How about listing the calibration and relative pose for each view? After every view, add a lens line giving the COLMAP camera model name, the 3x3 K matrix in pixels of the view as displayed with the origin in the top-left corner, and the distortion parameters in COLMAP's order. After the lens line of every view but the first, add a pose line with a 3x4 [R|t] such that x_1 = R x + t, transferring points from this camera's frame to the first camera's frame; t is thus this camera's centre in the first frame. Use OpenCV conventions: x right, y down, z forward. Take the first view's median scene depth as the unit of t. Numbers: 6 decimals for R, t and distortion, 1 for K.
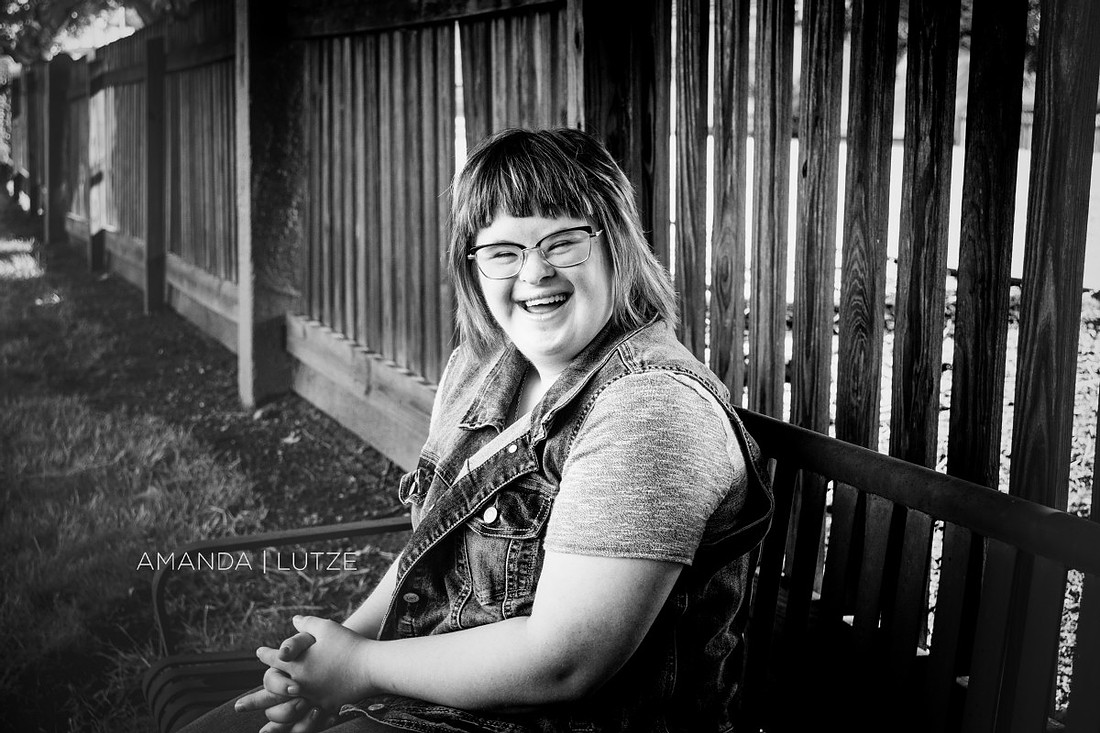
lens RADIAL K [[1725.2, 0, 554.6], [0, 1725.2, 368.6], [0, 0, 1]] dist [0.108074, 0.000000]
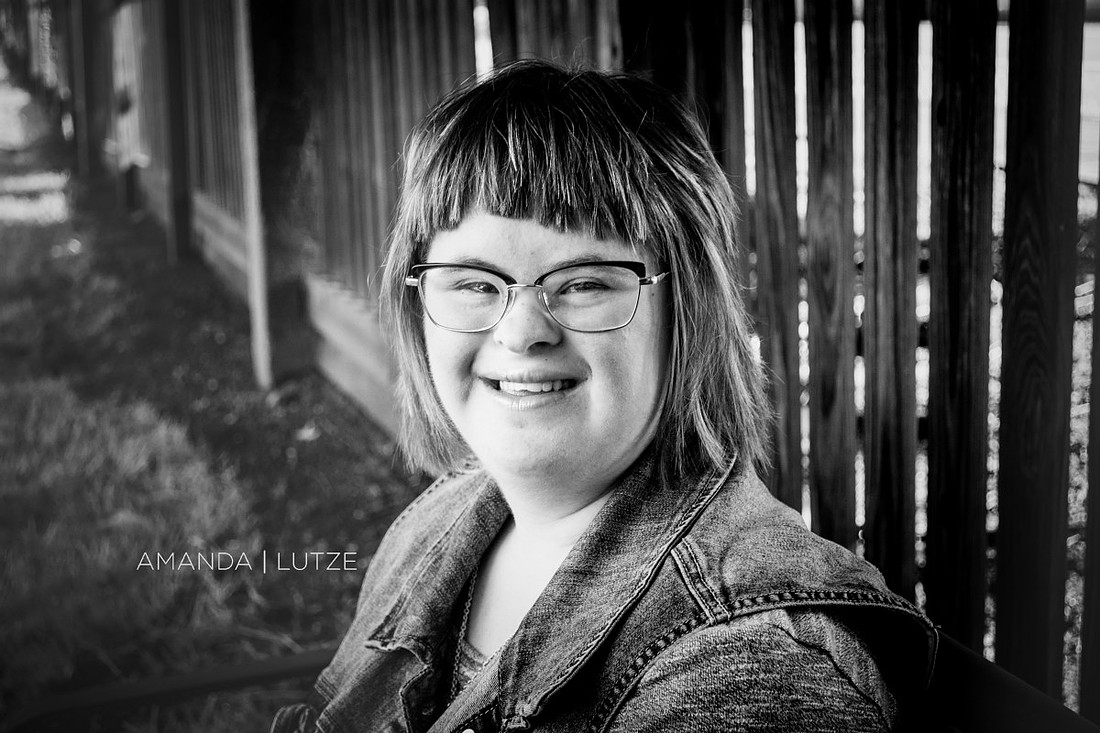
lens RADIAL K [[1828.7, 0, 544.3], [0, 1828.7, 364.8], [0, 0, 1]] dist [0.085304, 0.000000]
pose [[0.997129, -0.027084, -0.070718, 0.022282], [0.030506, 0.998392, 0.047776, -0.031294], [0.069310, -0.049796, 0.996352, 0.158293]]
